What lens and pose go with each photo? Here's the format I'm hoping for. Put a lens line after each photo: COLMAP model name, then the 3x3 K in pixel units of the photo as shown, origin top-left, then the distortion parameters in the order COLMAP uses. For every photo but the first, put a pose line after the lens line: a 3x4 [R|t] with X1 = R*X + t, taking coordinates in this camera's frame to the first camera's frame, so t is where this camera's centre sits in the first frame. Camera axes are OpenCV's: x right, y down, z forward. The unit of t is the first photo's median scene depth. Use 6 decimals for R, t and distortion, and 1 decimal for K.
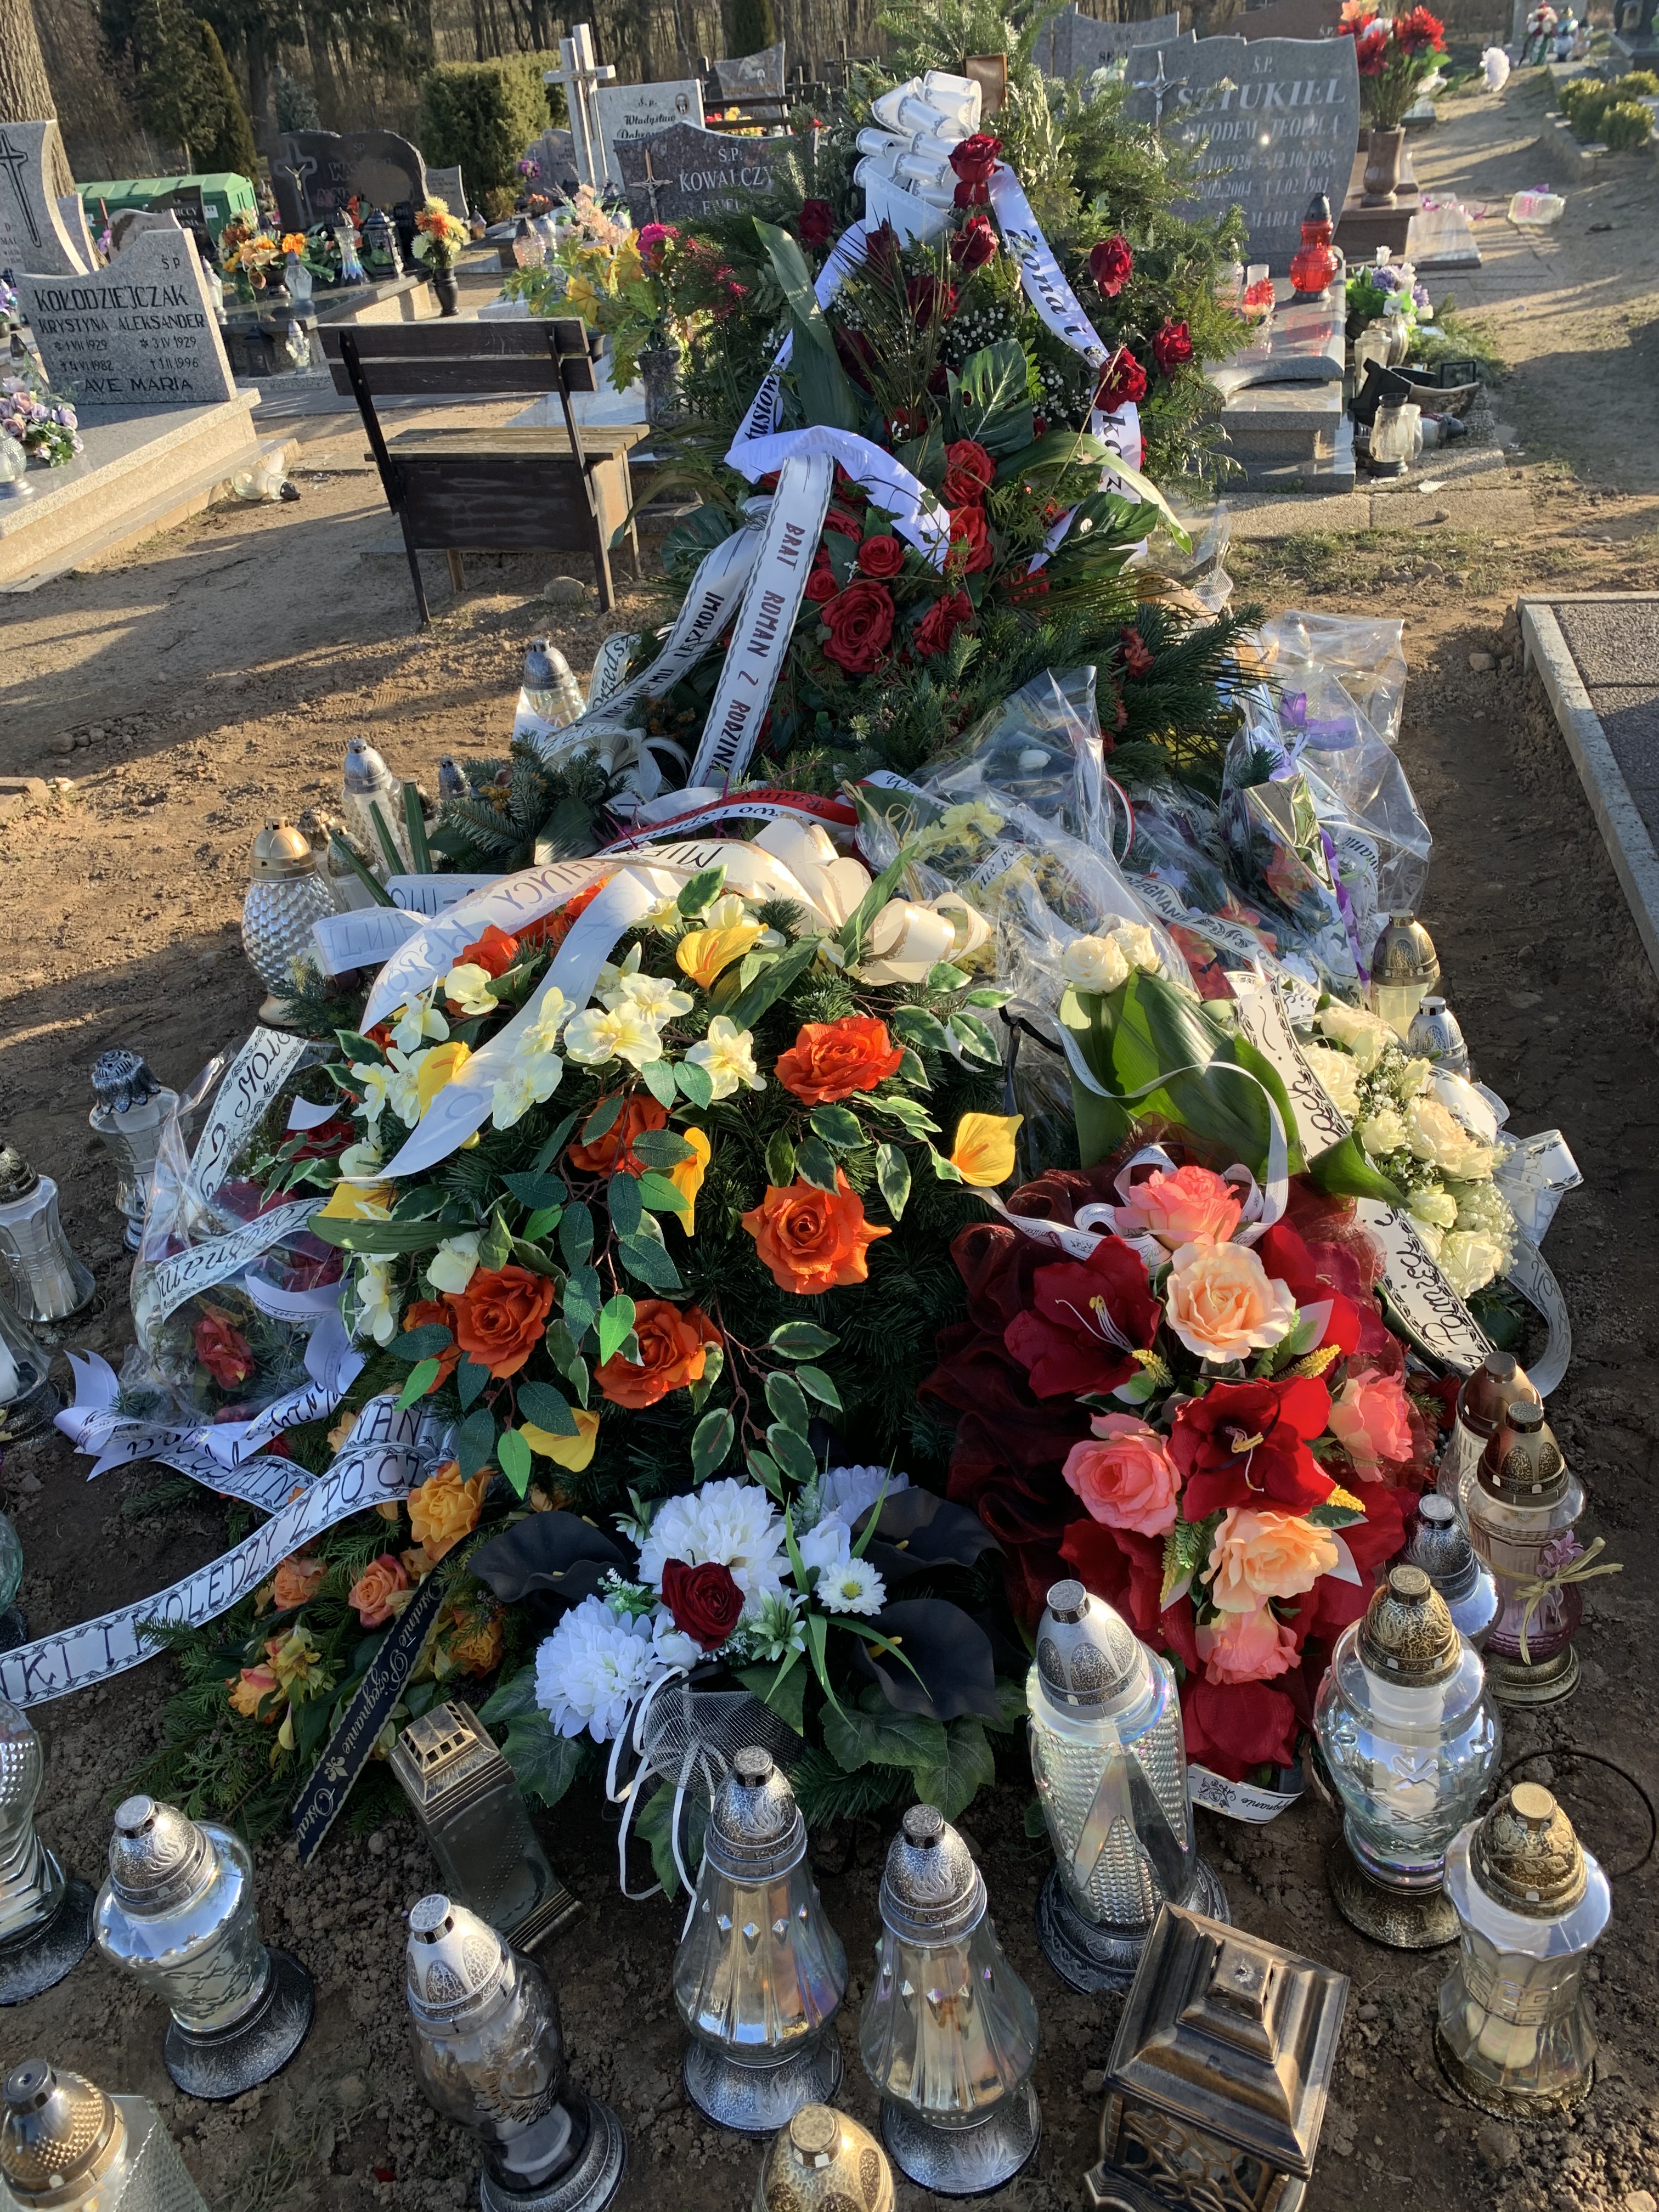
lens RADIAL K [[1667.9, 0, 826.4], [0, 1667.9, 1108.3], [0, 0, 1]] dist [0.035003, -0.018212]
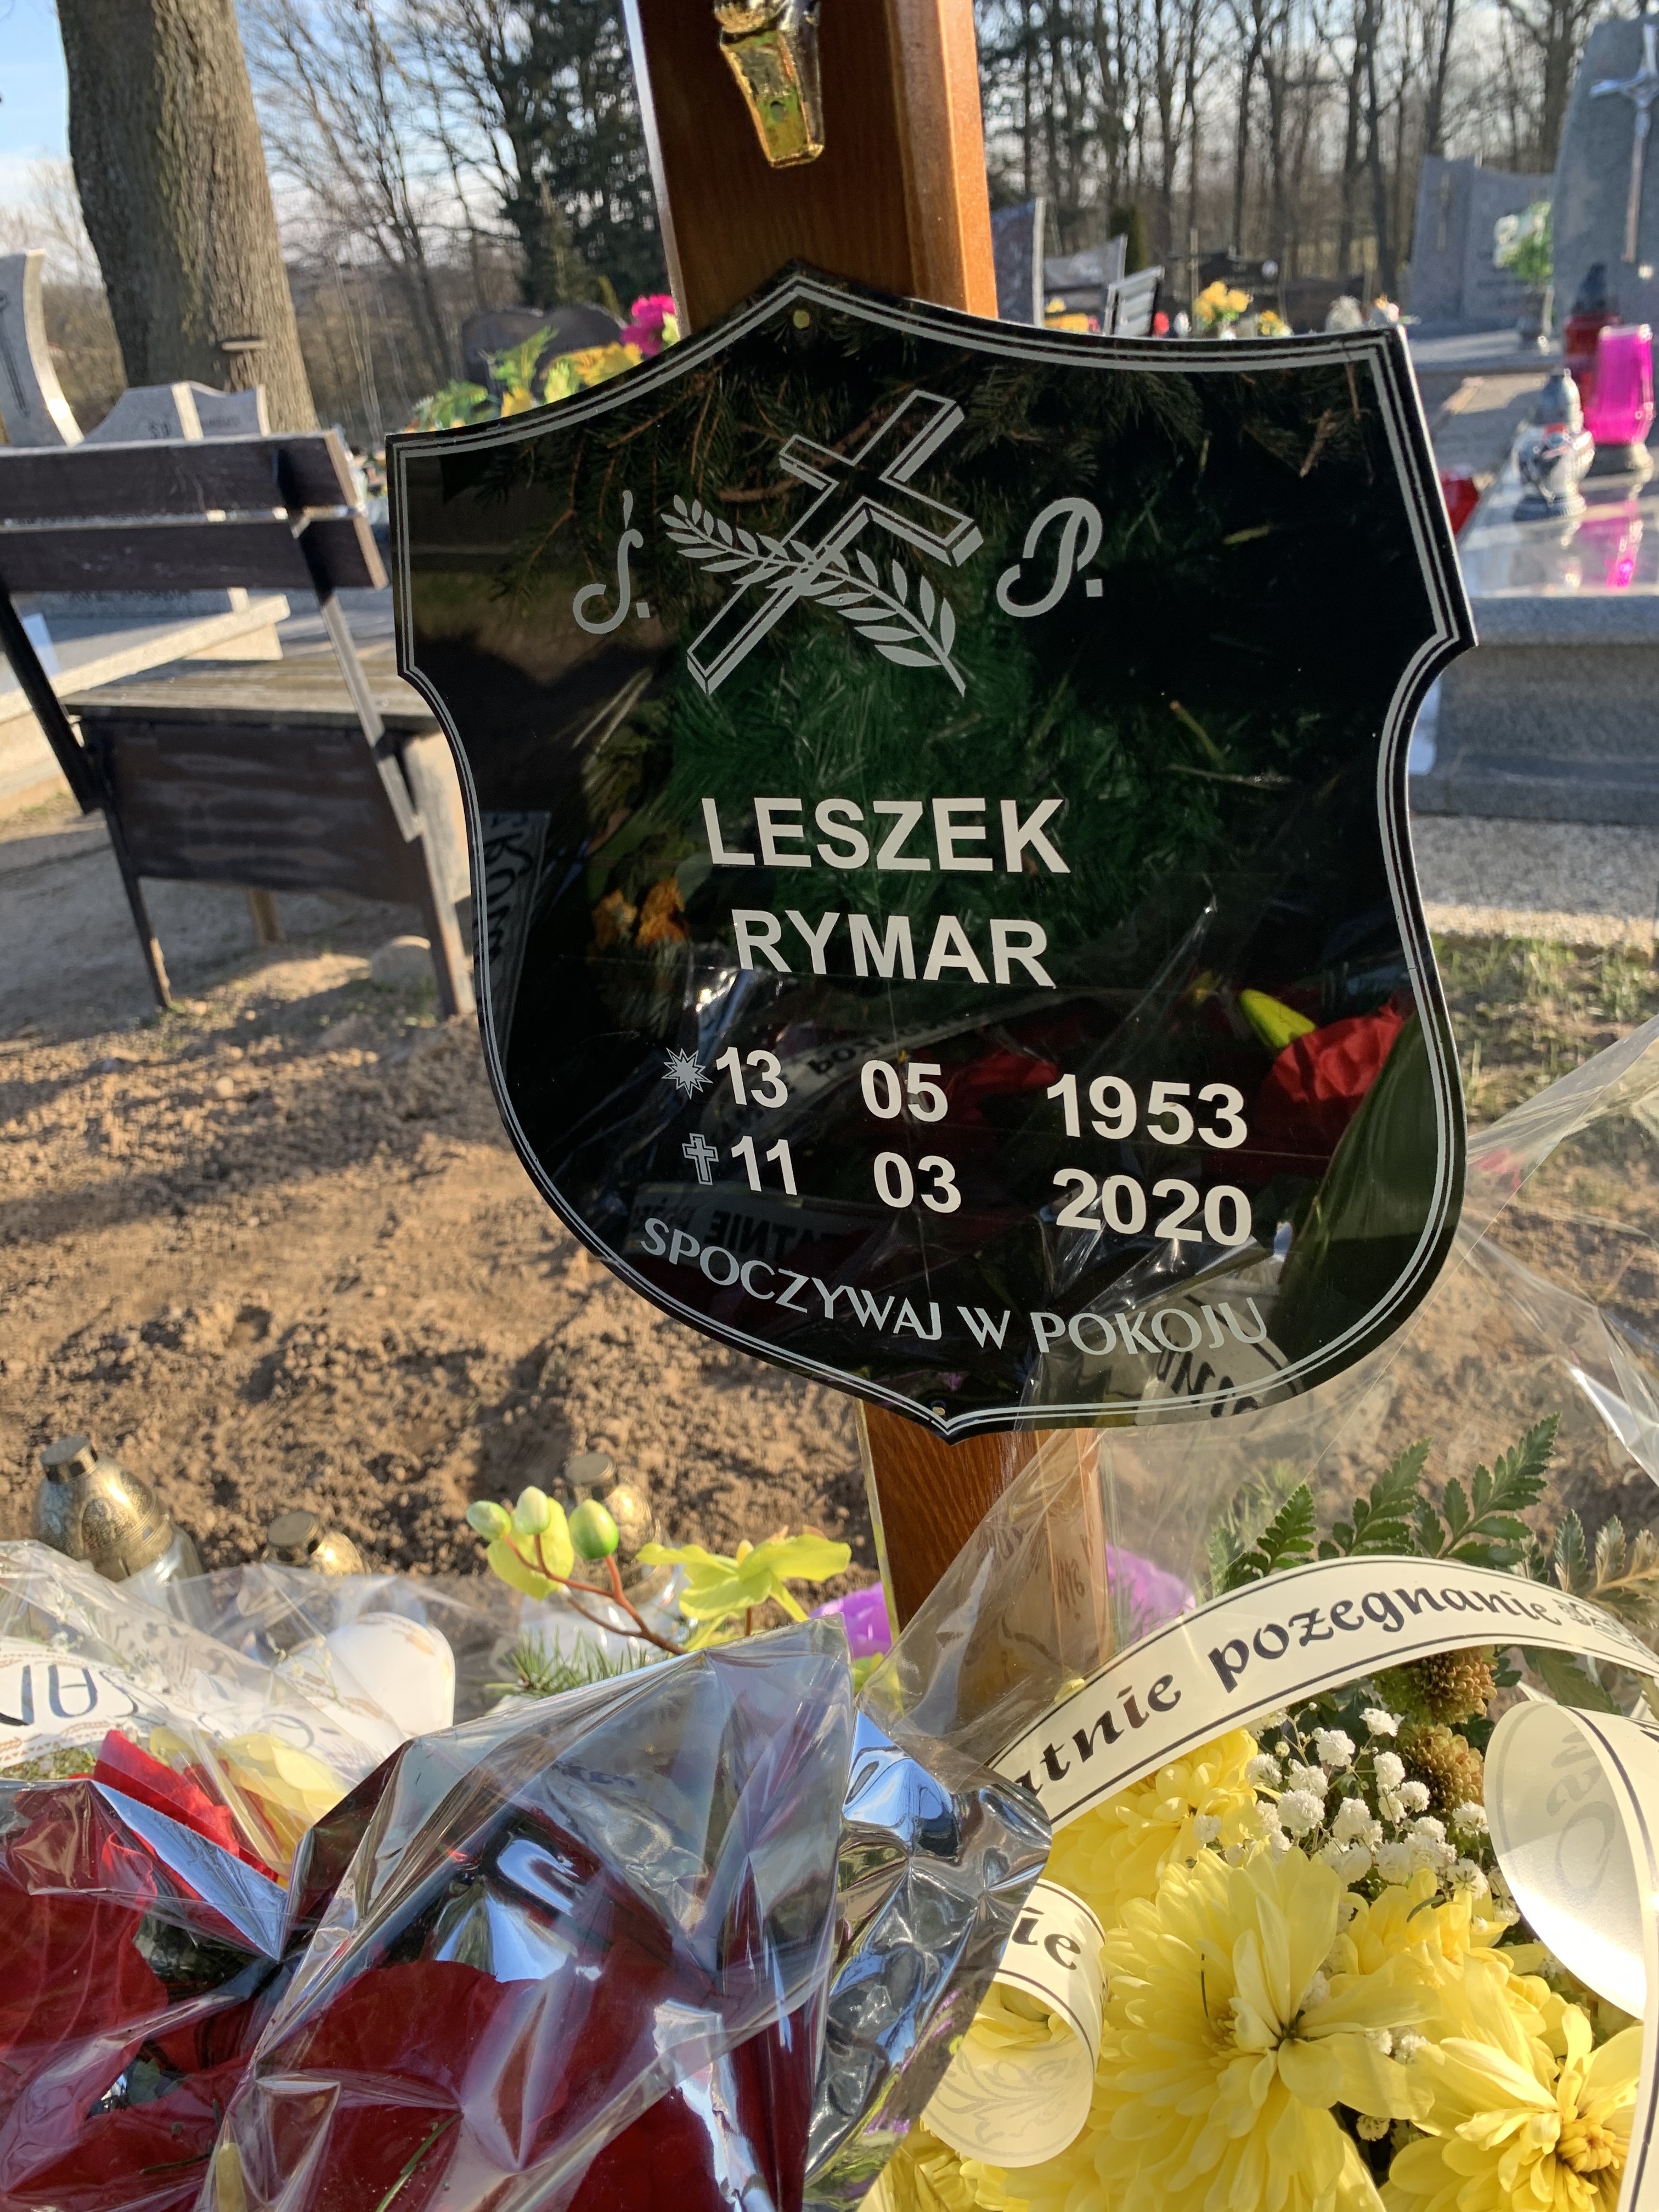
lens RADIAL K [[1667.9, 0, 829.8], [0, 1667.9, 1104.1], [0, 0, 1]] dist [0.035003, -0.018212]
pose [[0.979881, 0.070441, -0.186741, 0.068791], [-0.092549, 0.989339, -0.112440, -0.224224], [0.176830, 0.127460, 0.975953, 0.535479]]
